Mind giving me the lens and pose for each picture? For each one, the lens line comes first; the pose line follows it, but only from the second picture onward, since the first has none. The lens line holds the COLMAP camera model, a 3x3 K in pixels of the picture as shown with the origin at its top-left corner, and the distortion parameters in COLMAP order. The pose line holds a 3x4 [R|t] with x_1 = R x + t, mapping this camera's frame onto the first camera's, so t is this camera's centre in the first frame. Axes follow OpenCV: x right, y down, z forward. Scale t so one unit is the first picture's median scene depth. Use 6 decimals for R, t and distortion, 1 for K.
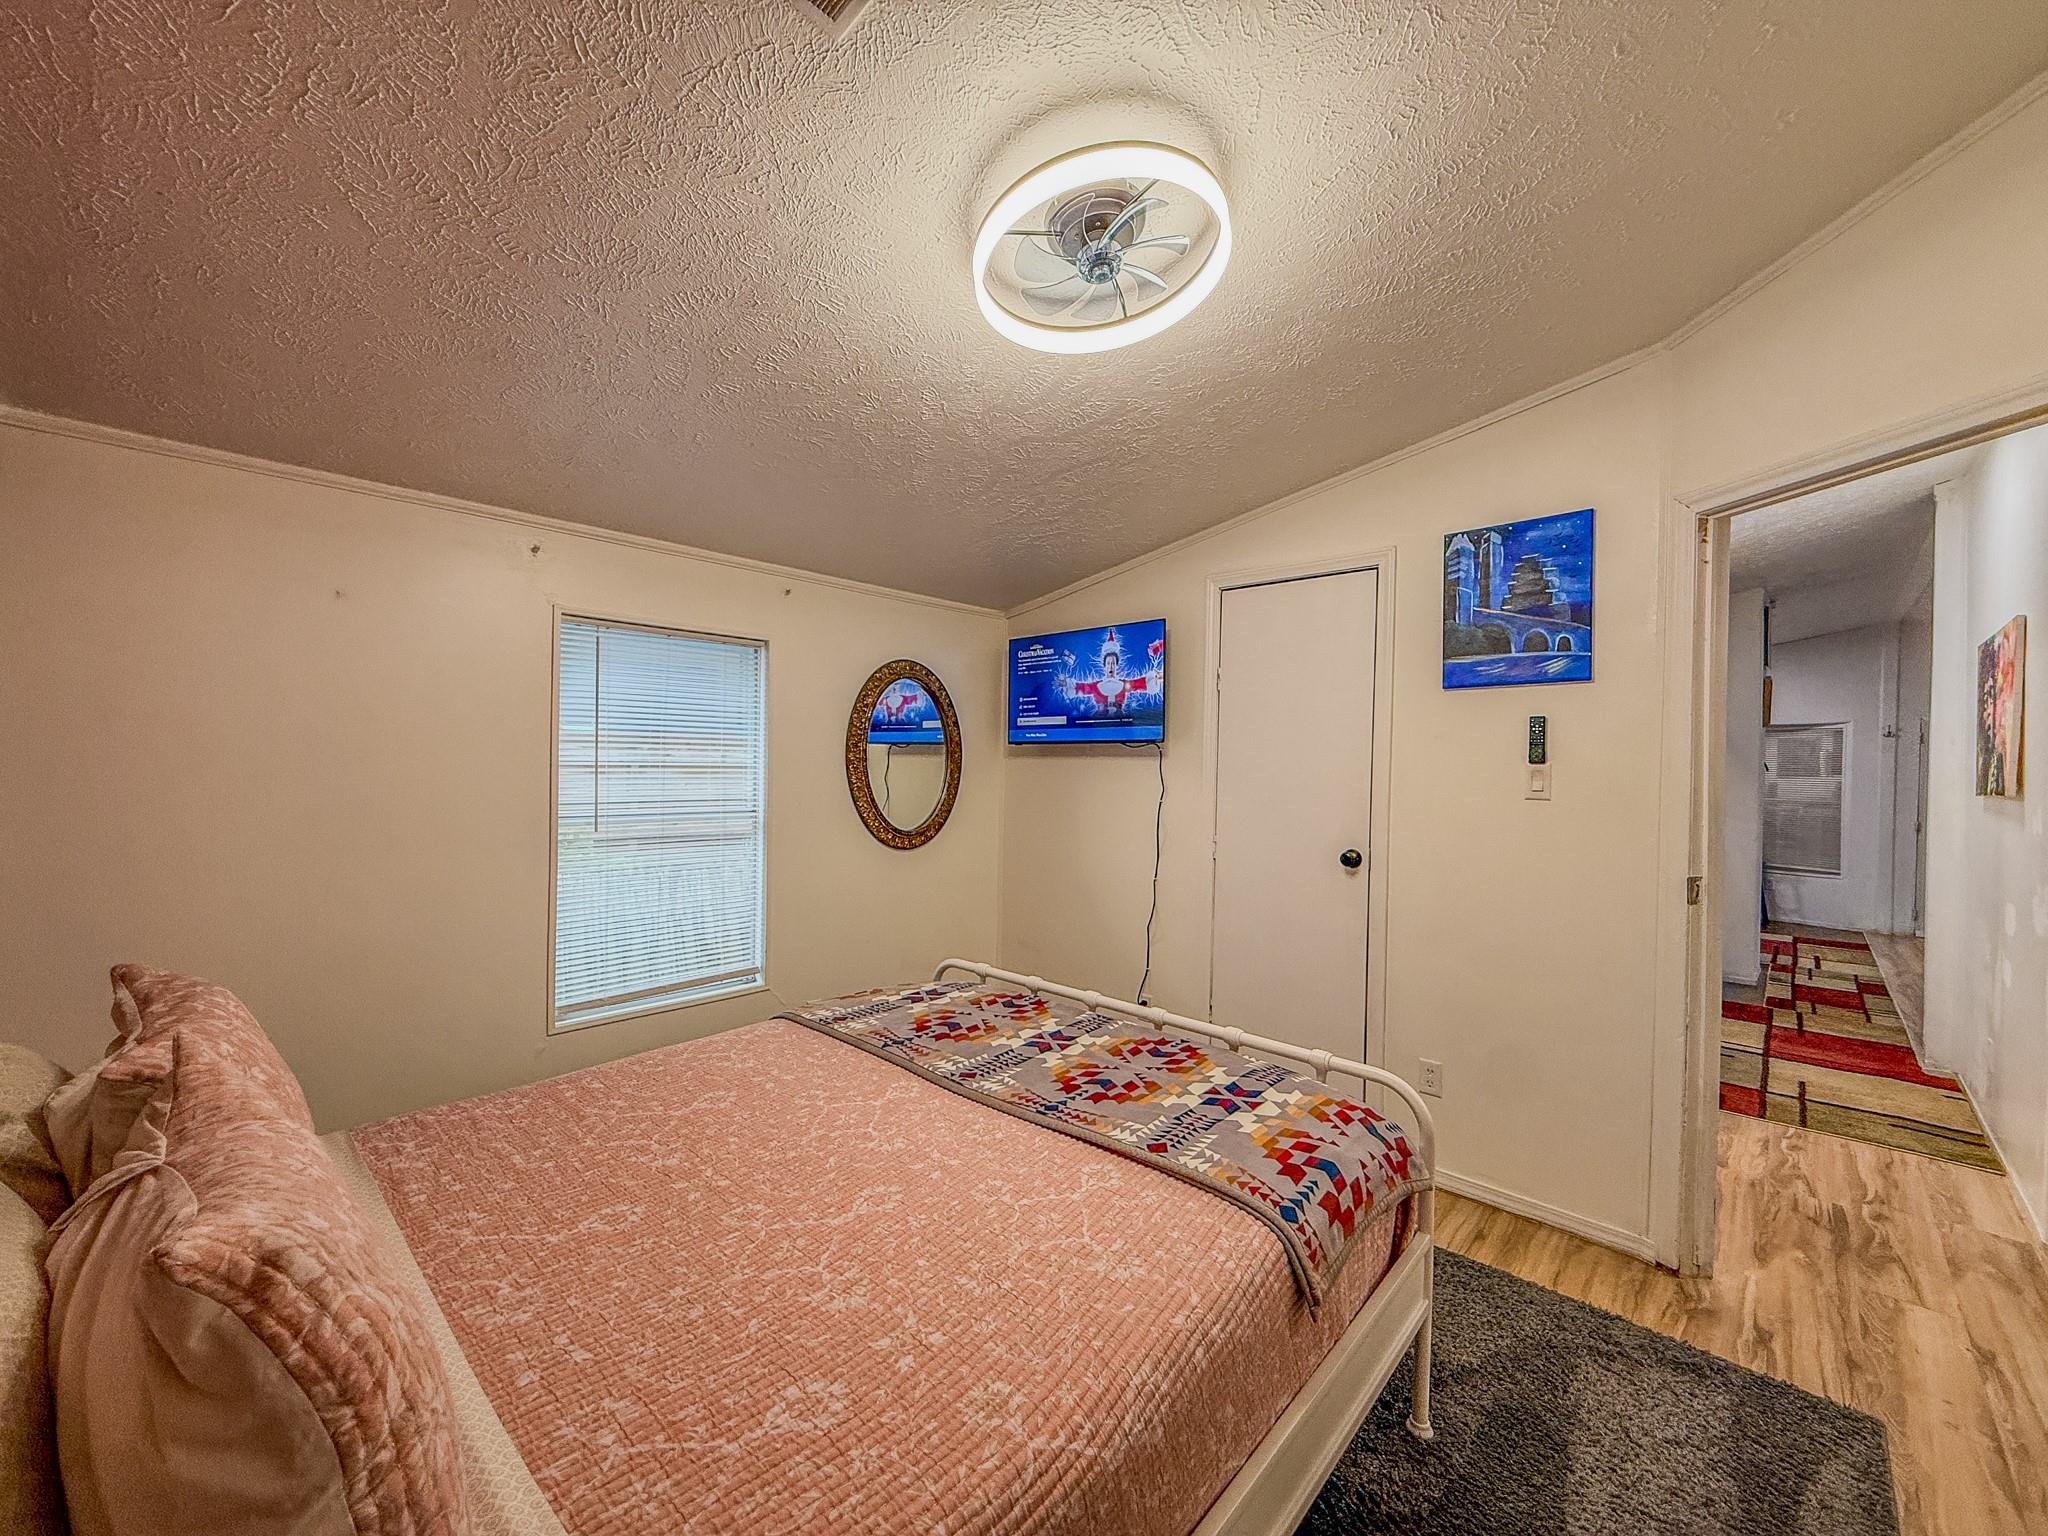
lens RADIAL K [[818.0, 0, 1020.2], [0, 818.0, 769.3], [0, 0, 1]] dist [-0.000197, -0.000027]
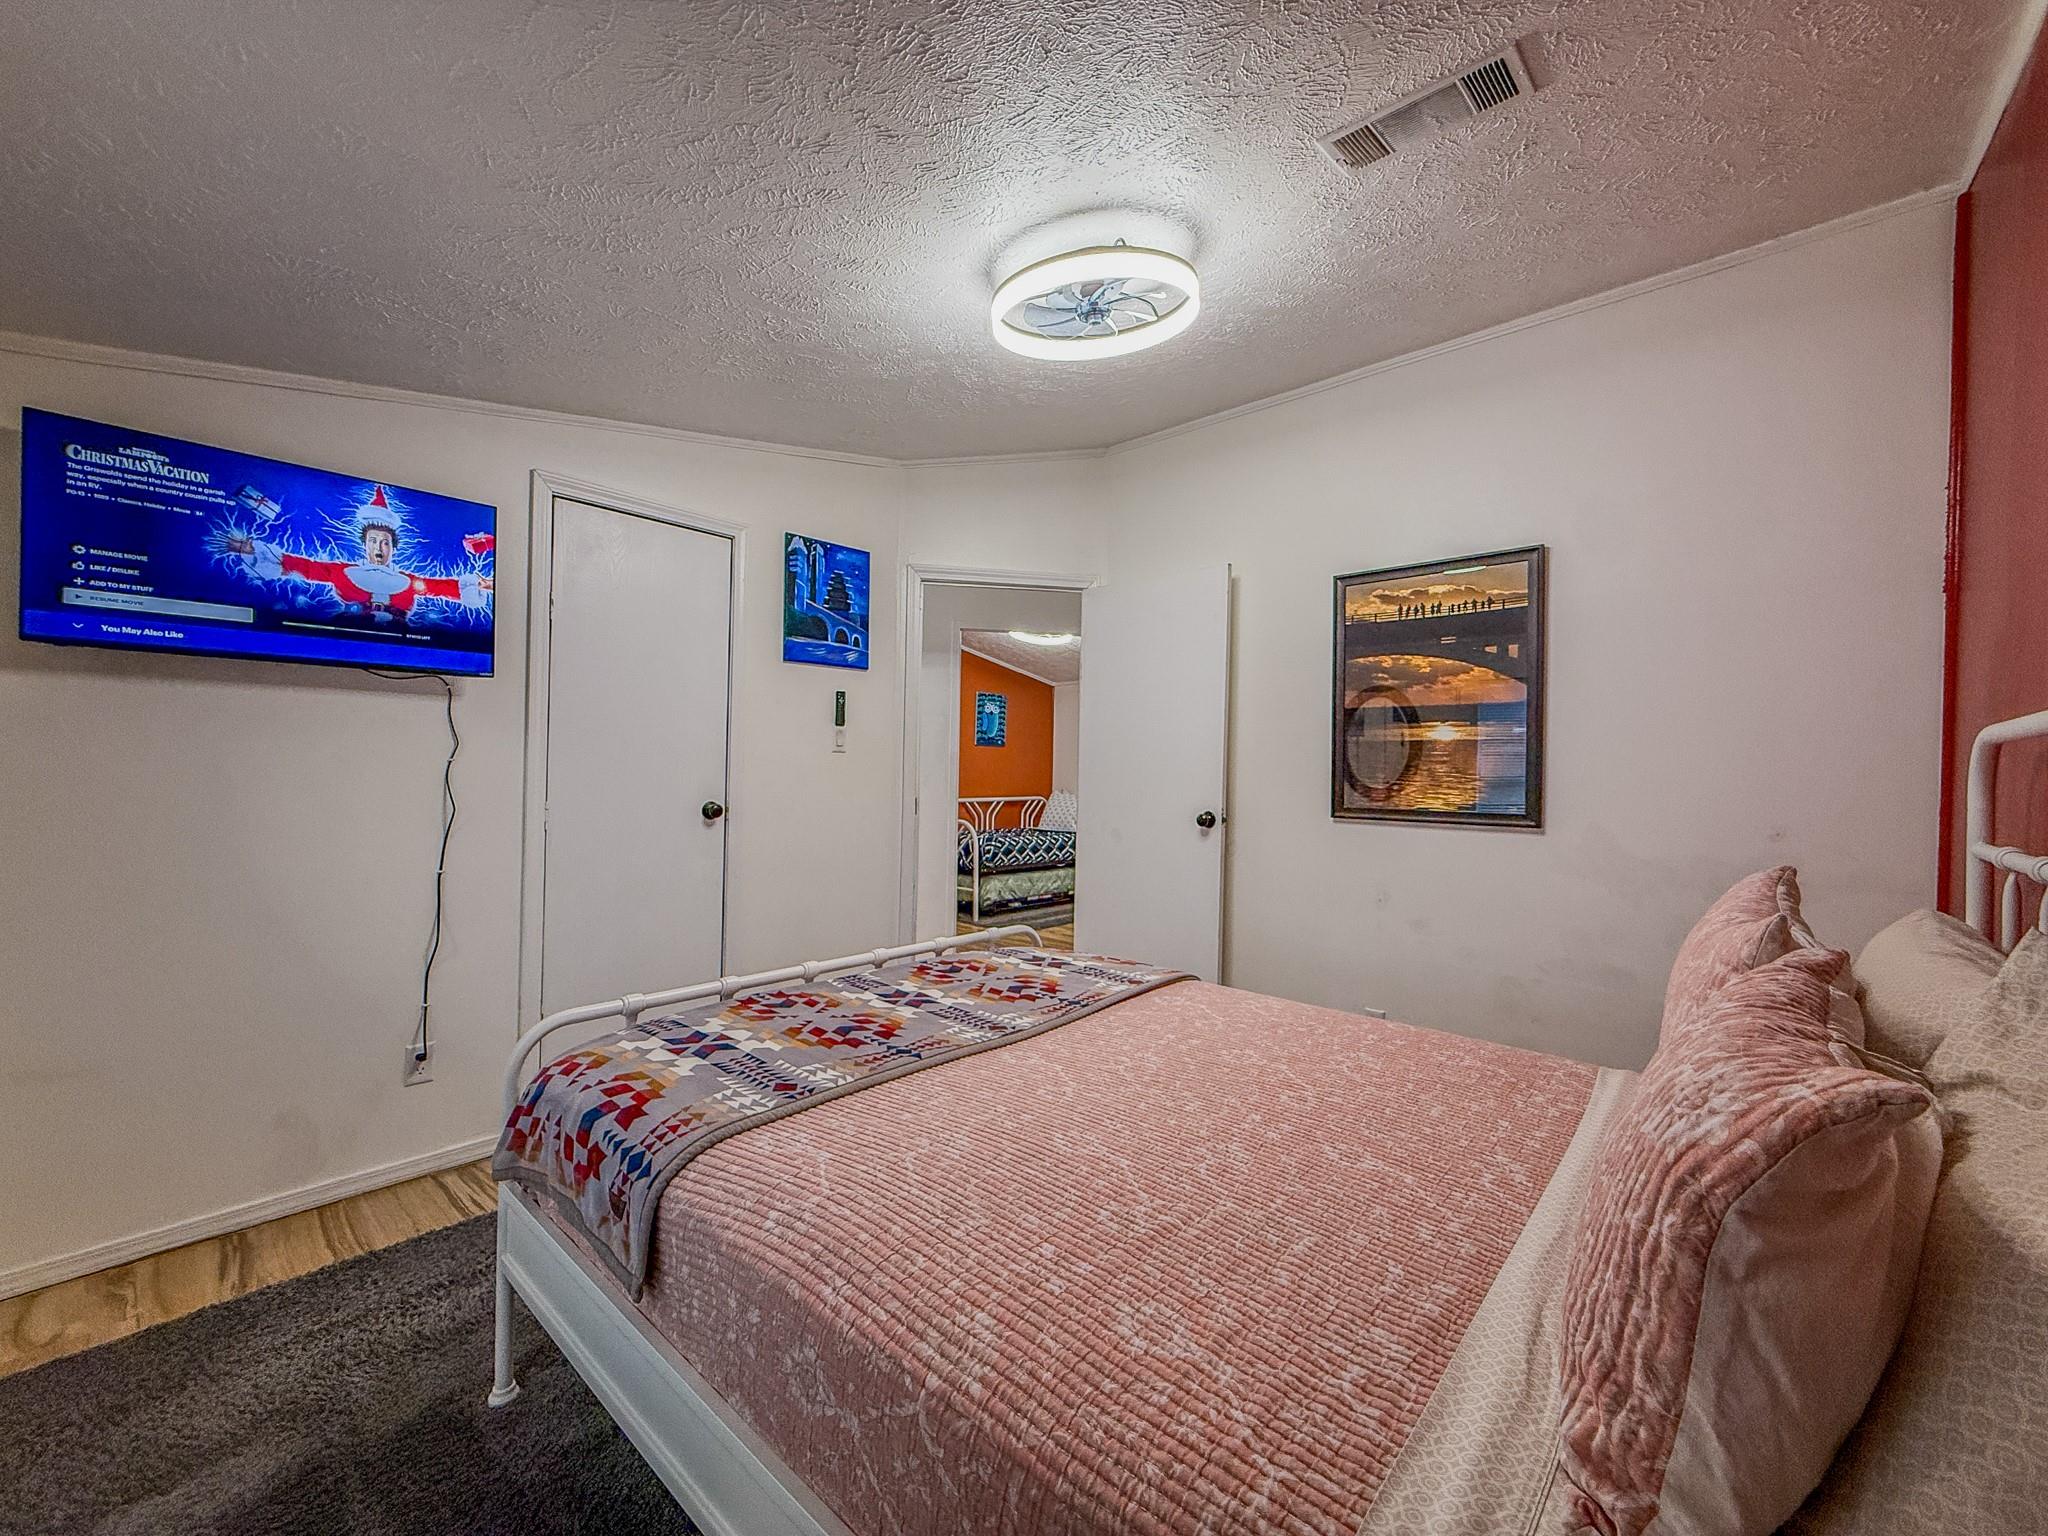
lens RADIAL K [[818.0, 0, 1020.2], [0, 818.0, 769.3], [0, 0, 1]] dist [-0.000197, -0.000027]
pose [[-0.014426, -0.017456, 0.999744, -0.721539], [-0.015604, 0.999730, 0.017230, 0.036829], [-0.999774, -0.015351, -0.014694, 0.699423]]
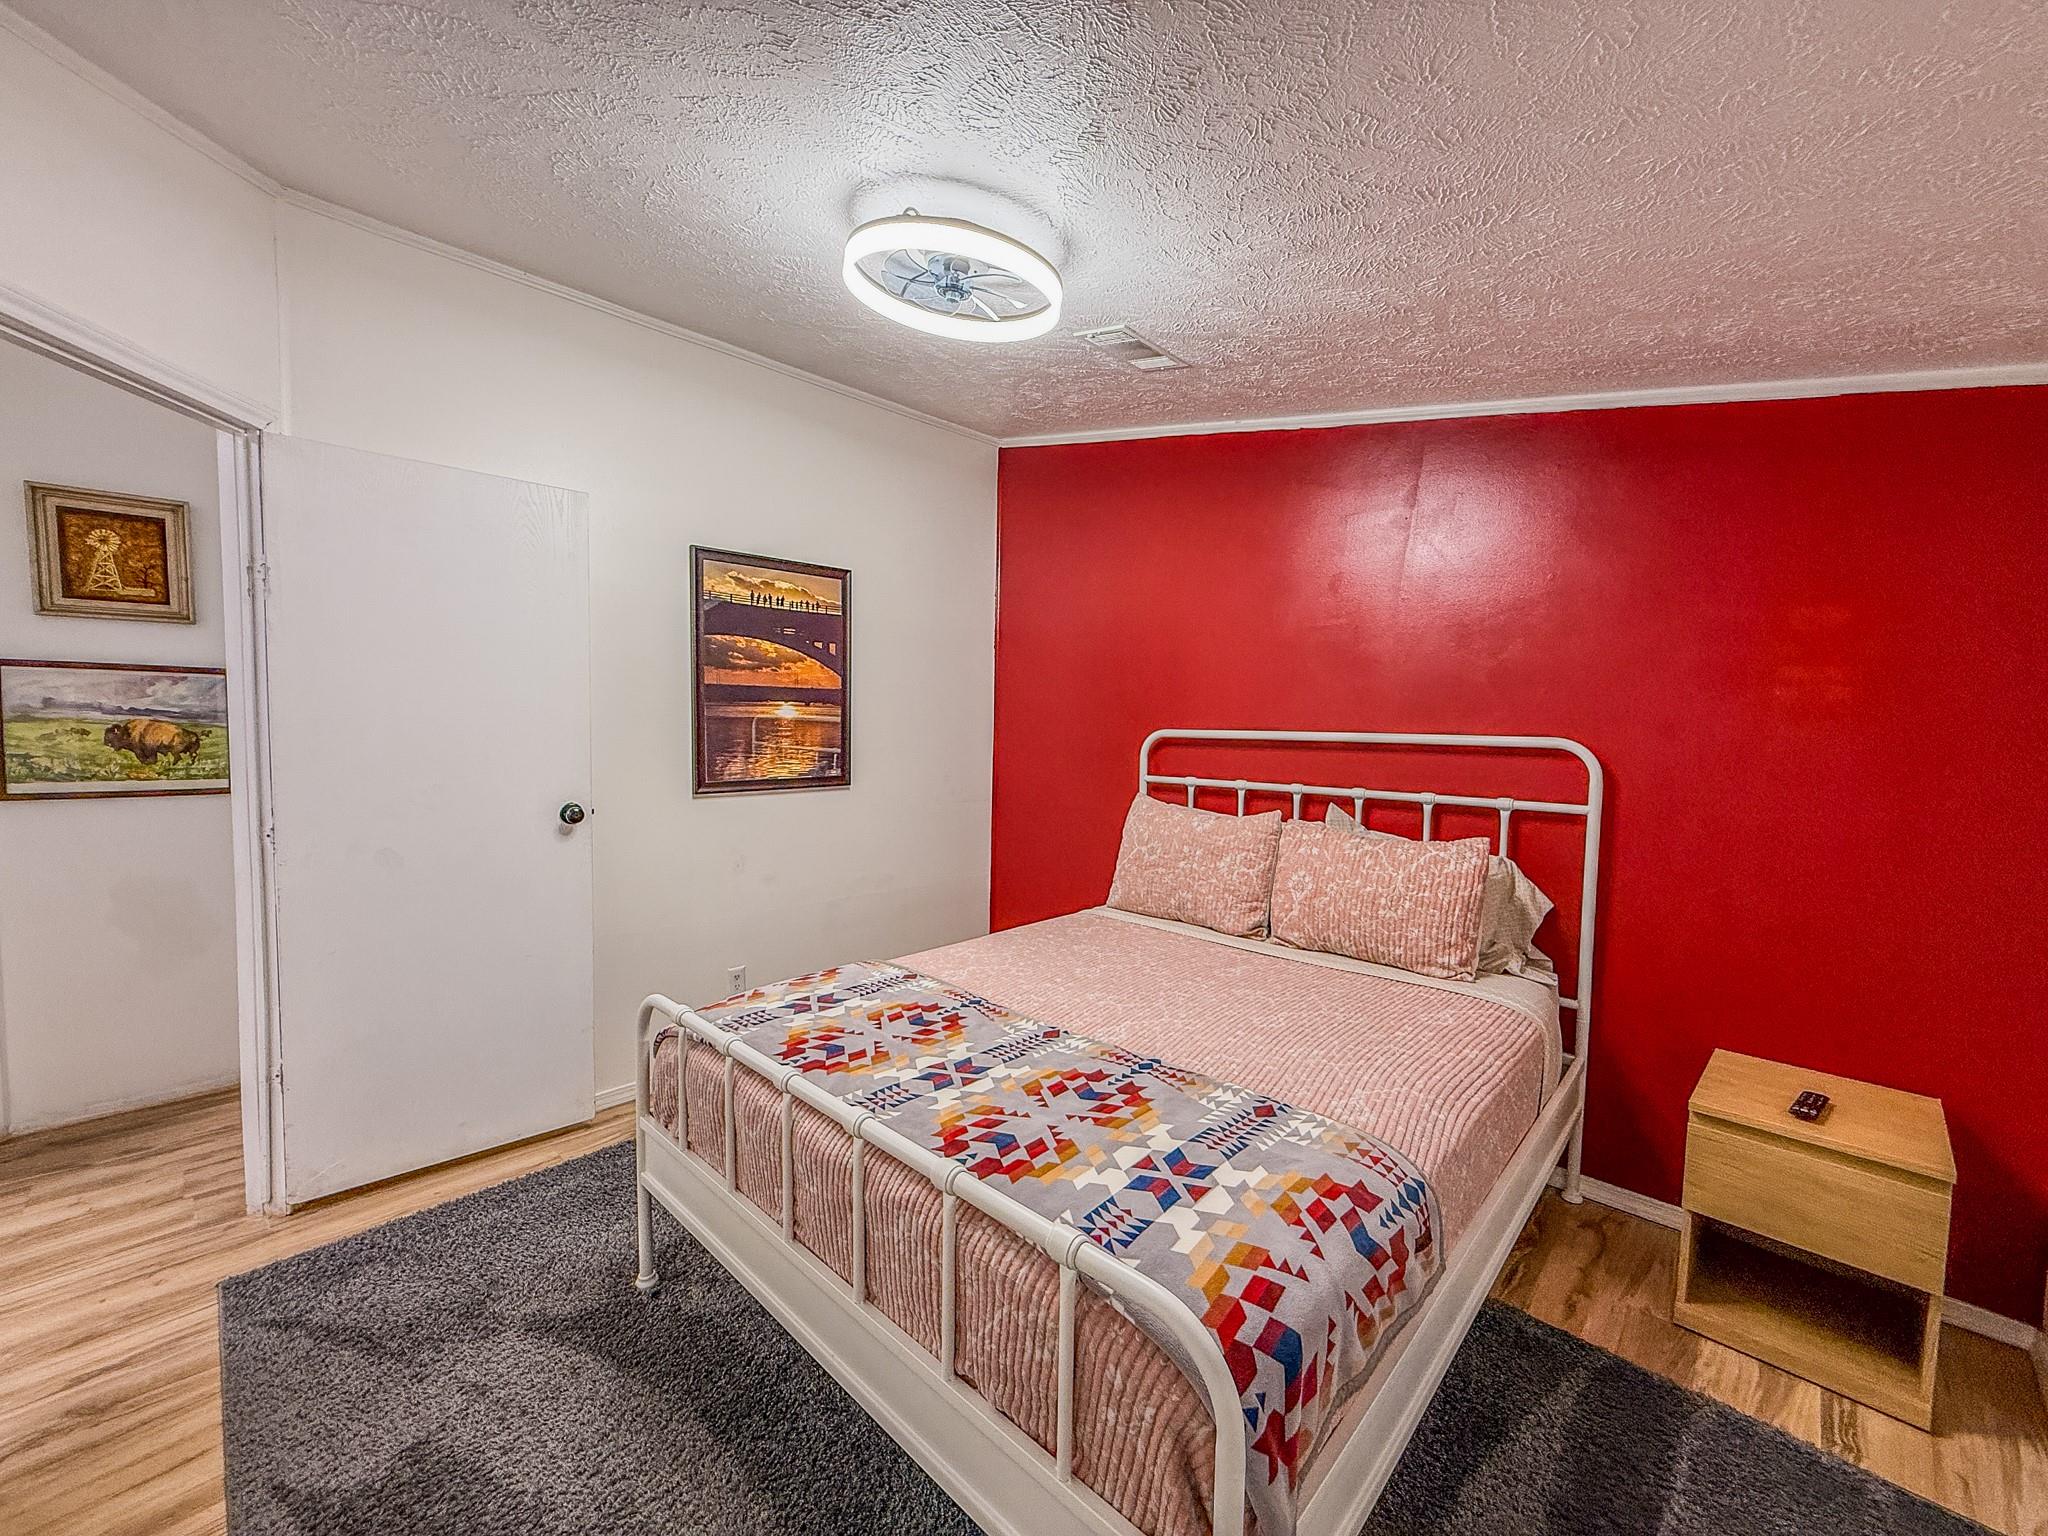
lens RADIAL K [[813.8, 0, 1019.8], [0, 813.8, 773.6], [0, 0, 1]] dist [-0.000416, -0.000009]
pose [[-0.999469, -0.030061, 0.012538, -0.020519], [-0.029122, 0.997168, 0.069332, -0.003564], [-0.014587, 0.068931, -0.997515, 1.377276]]
